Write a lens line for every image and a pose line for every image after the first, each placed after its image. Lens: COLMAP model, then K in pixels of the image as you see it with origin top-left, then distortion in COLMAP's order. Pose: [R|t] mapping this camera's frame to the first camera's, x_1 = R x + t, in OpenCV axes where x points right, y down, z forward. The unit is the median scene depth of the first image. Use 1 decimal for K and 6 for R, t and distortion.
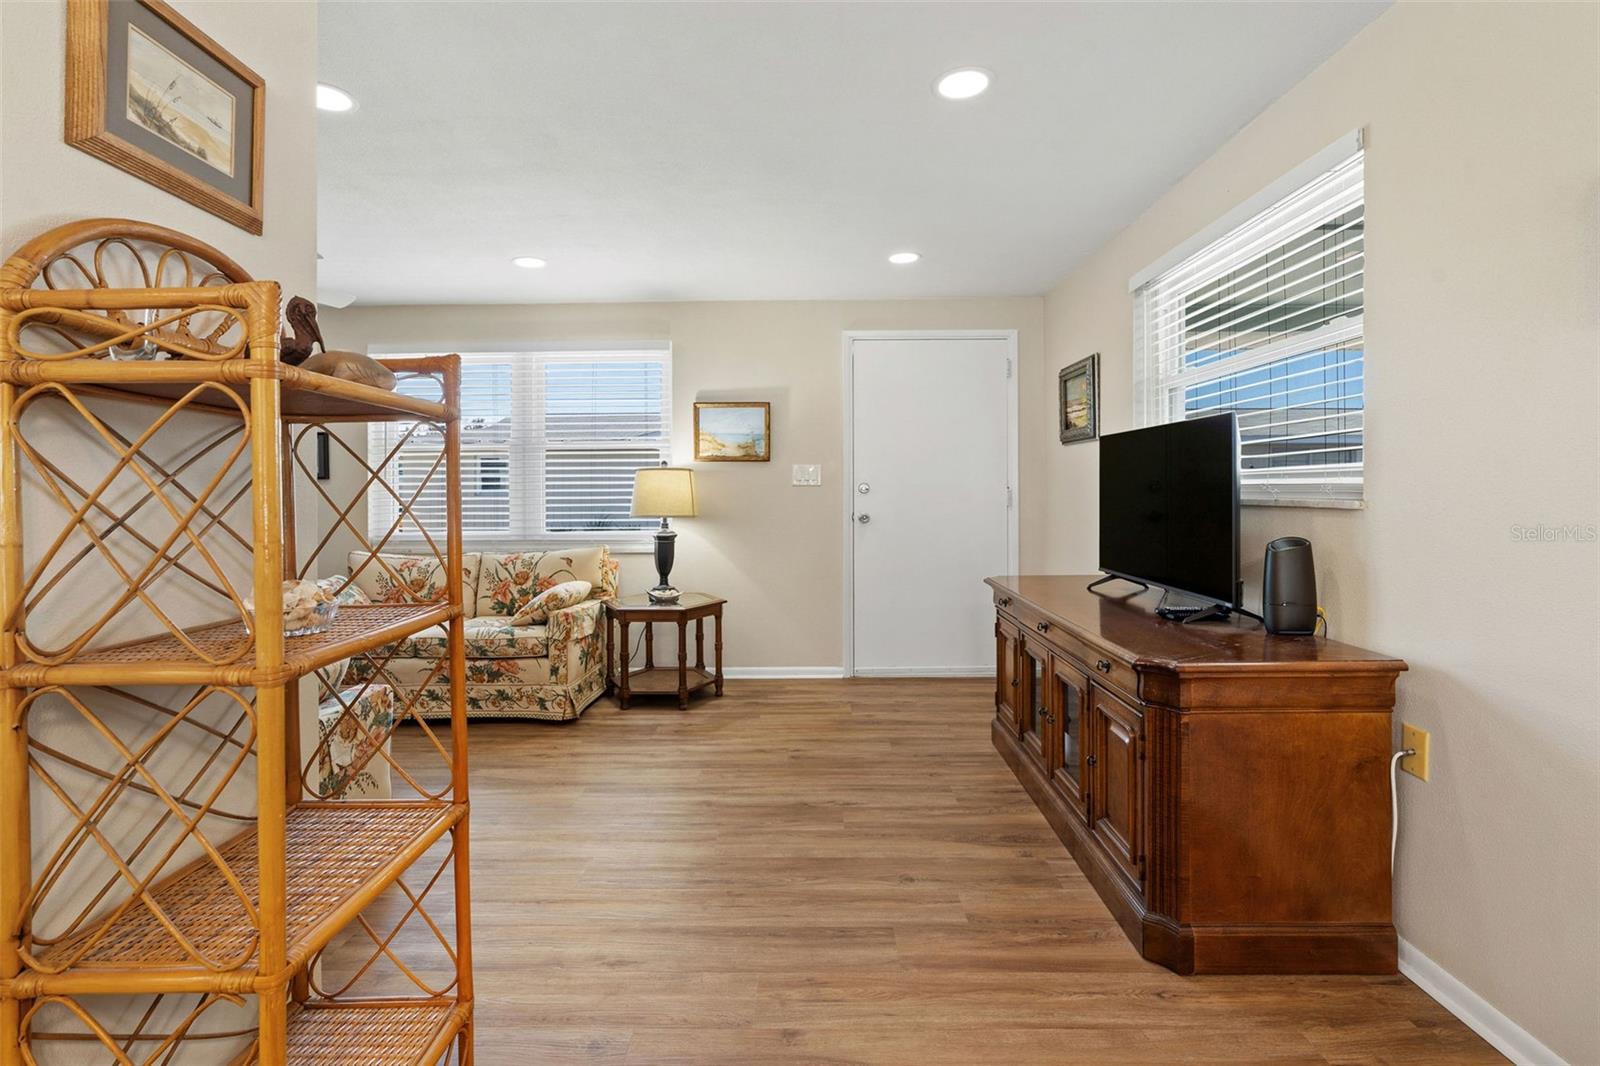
lens RADIAL K [[718.6, 0, 800.4], [0, 718.6, 490.6], [0, 0, 1]] dist [0.000734, 0.000367]
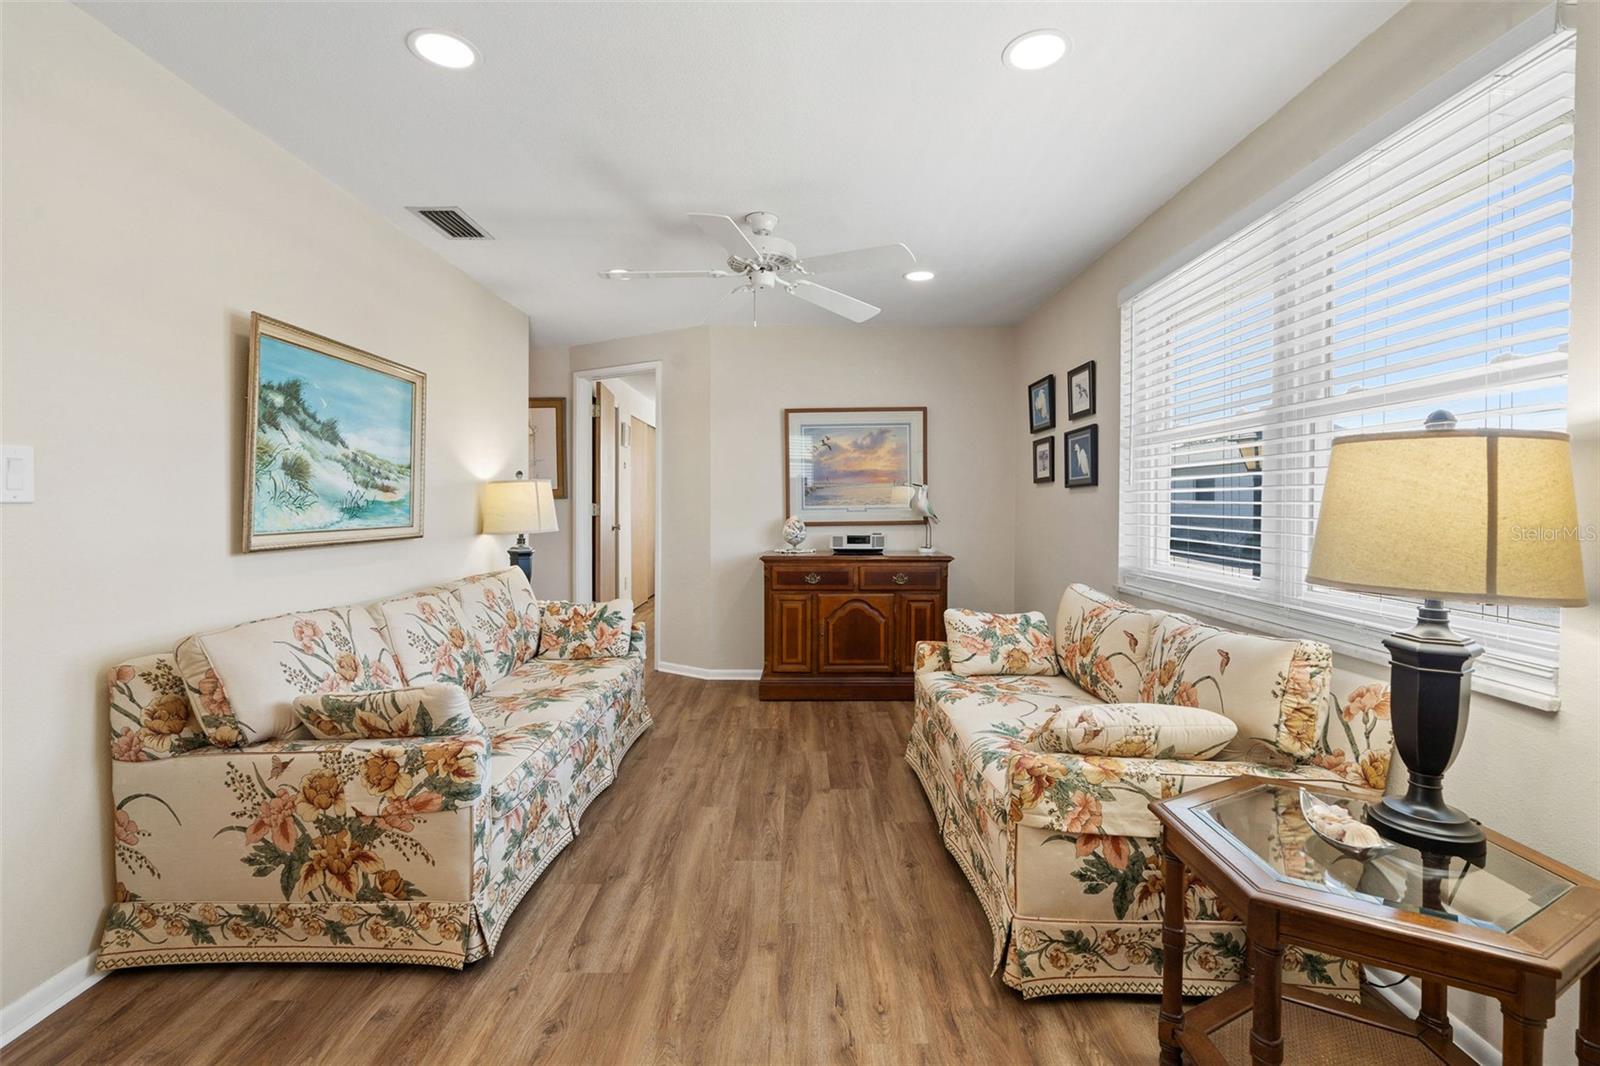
lens RADIAL K [[732.8, 0, 803.3], [0, 732.8, 516.0], [0, 0, 1]] dist [-0.003780, 0.000213]
pose [[0.015410, 0.022036, -0.999638, 0.127060], [-0.000589, 0.999757, 0.022029, -0.002213], [0.999881, 0.000249, 0.015419, 0.726002]]
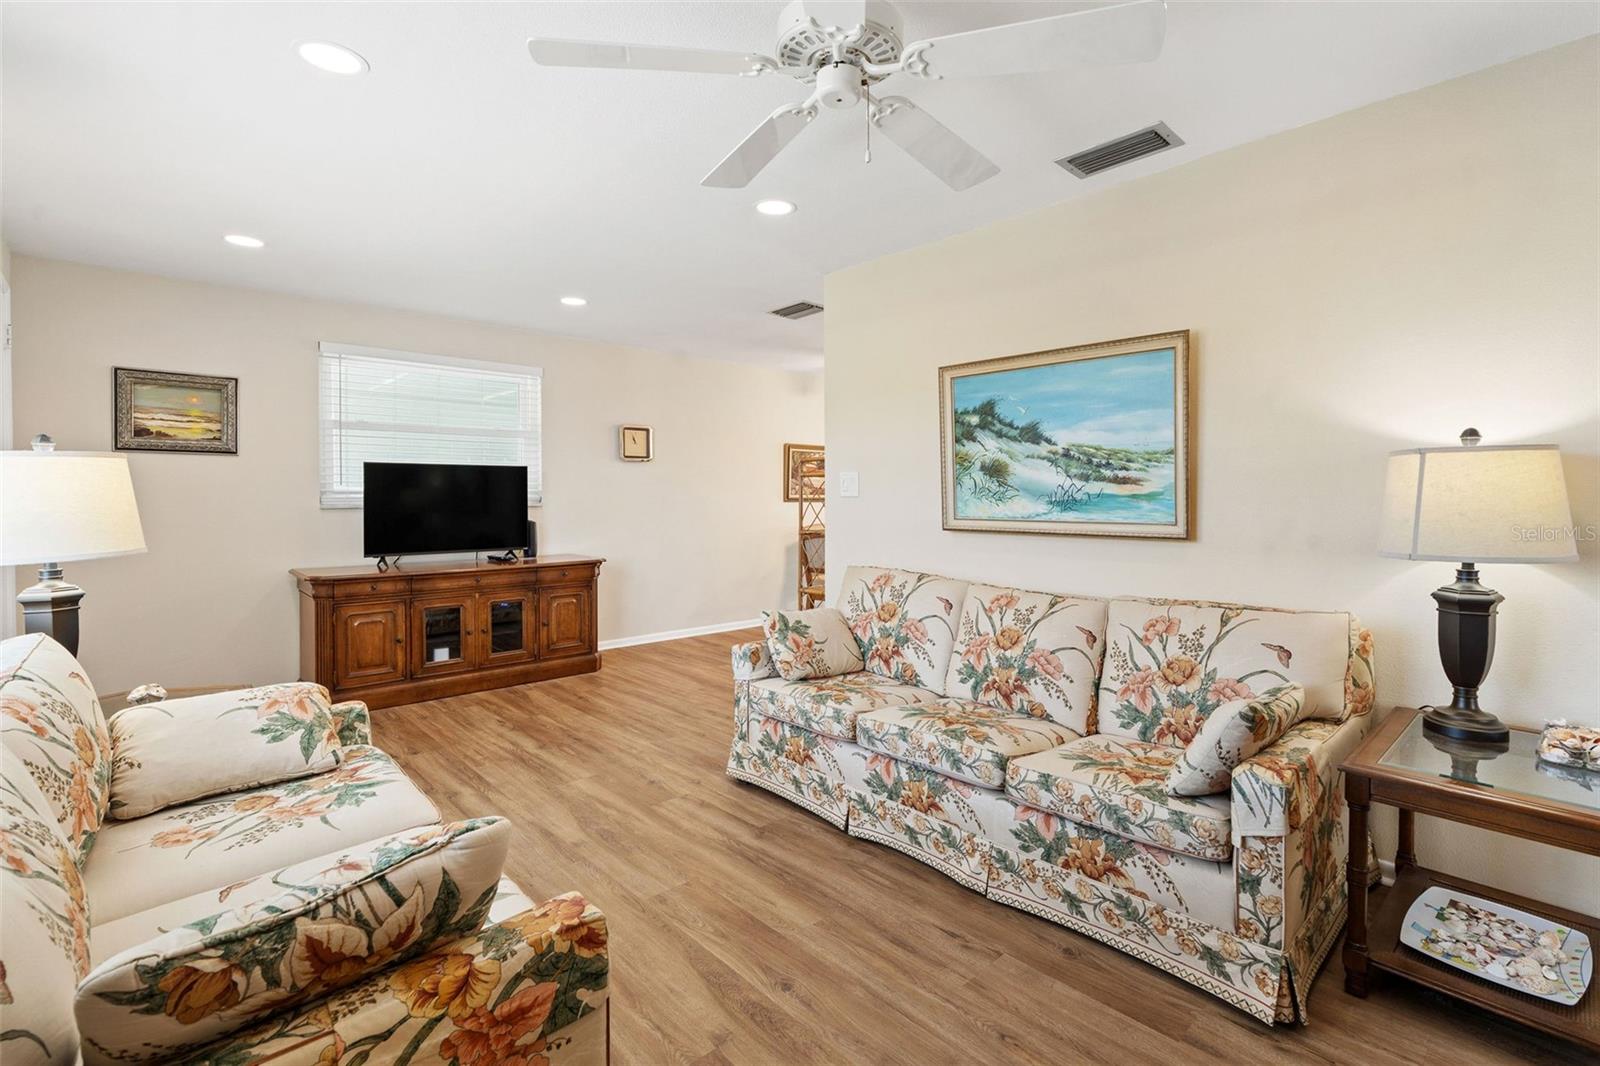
lens RADIAL K [[745.1, 0, 797.4], [0, 745.1, 502.9], [0, 0, 1]] dist [-0.018589, -0.000104]
pose [[-0.678222, -0.000483, 0.734857, -0.878483], [0.005672, 0.999967, 0.005893, 0.001482], [-0.734835, 0.008165, -0.678197, 0.985620]]
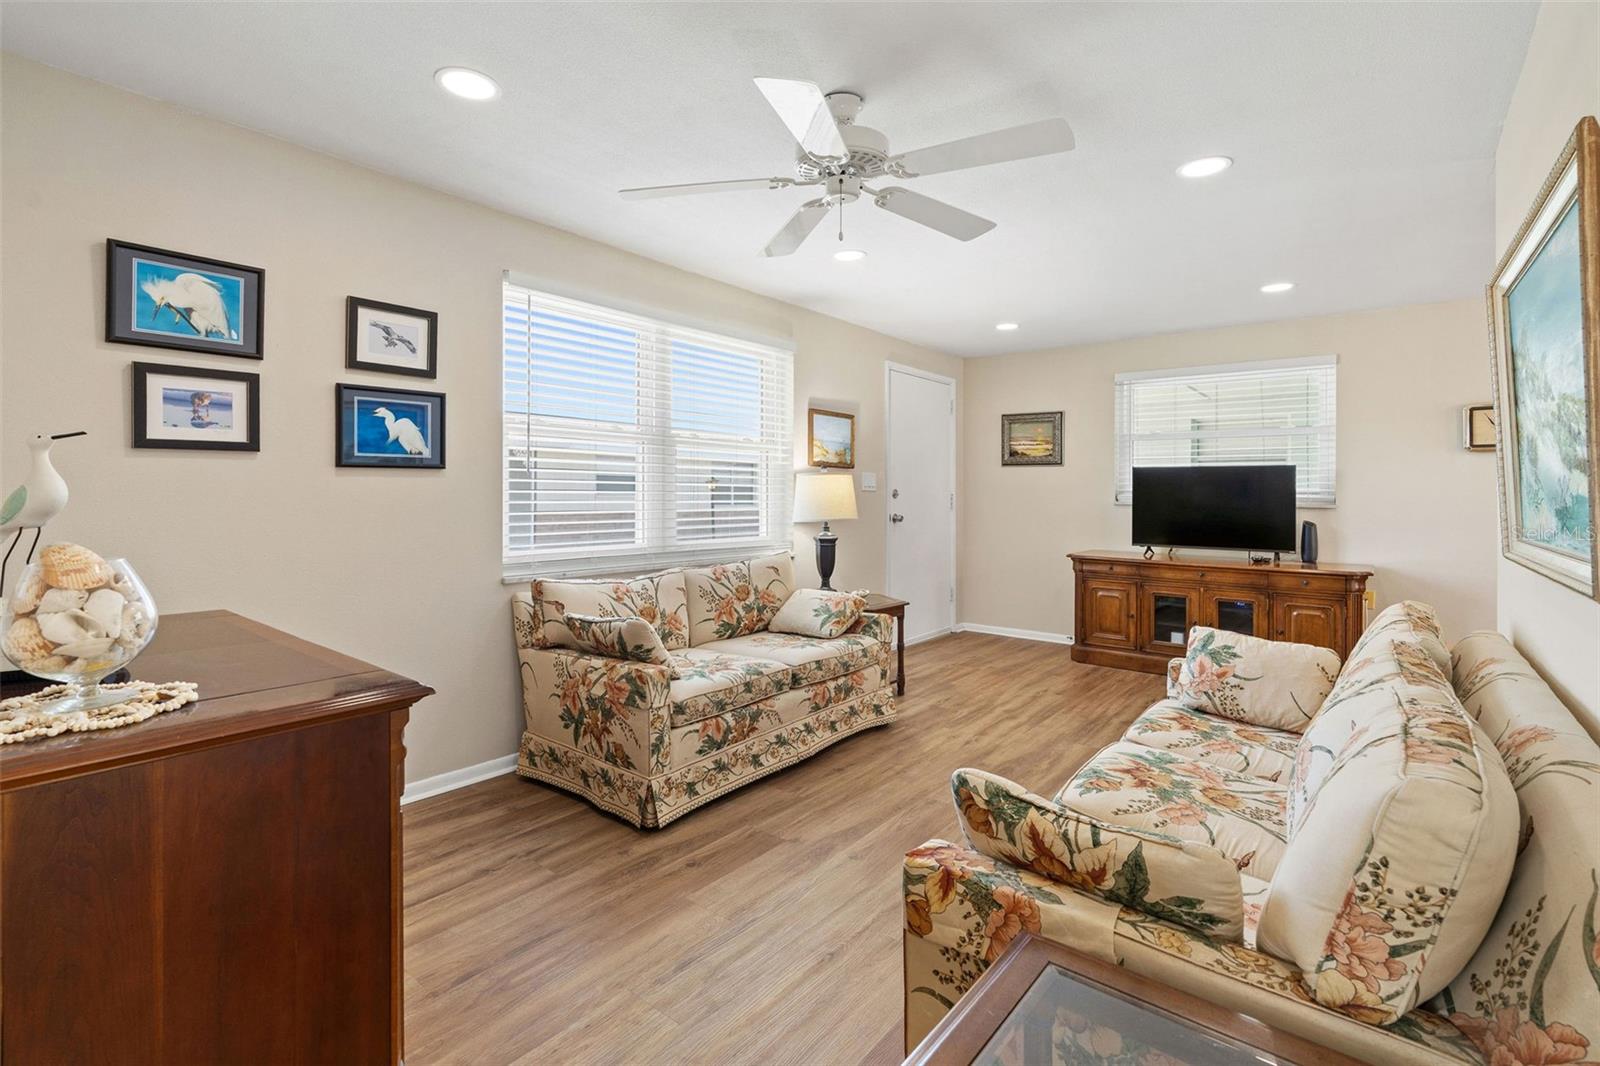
lens RADIAL K [[718.6, 0, 800.4], [0, 718.6, 490.6], [0, 0, 1]] dist [0.000734, 0.000367]
pose [[0.627262, 0.013308, 0.778694, -1.021300], [-0.011115, 0.999905, -0.008135, 0.003285], [-0.778729, -0.003552, 0.627351, 0.394211]]
